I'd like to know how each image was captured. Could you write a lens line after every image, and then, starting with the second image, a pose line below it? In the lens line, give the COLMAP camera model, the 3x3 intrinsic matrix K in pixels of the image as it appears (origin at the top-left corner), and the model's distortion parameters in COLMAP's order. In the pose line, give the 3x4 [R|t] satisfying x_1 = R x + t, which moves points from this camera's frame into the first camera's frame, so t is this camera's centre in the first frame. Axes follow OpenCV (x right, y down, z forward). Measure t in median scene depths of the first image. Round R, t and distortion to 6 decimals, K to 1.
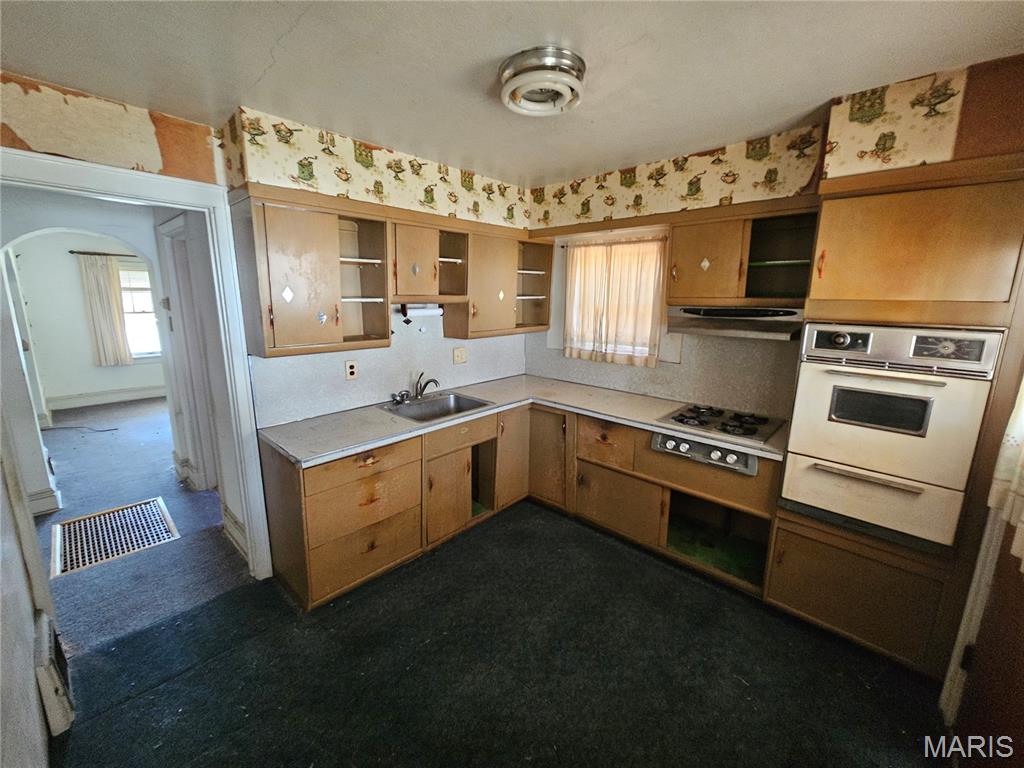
lens RADIAL K [[421.5, 0, 513.8], [0, 421.5, 378.0], [0, 0, 1]] dist [-0.000094, -0.004243]
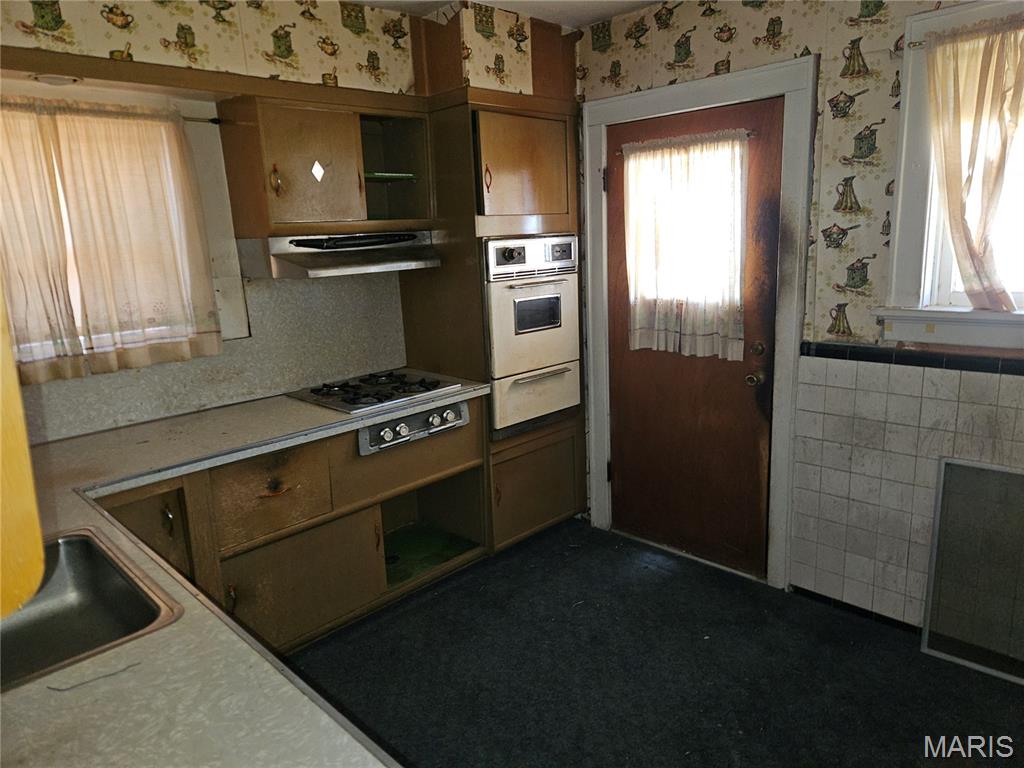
lens RADIAL K [[685.2, 0, 512.0], [0, 685.2, 384.0], [0, 0, 1]] dist [0.069937, -0.055526]
pose [[0.029471, -0.233817, 0.971834, -0.778323], [0.235850, 0.946431, 0.220553, -0.134968], [-0.971342, 0.222707, 0.083039, 0.774014]]
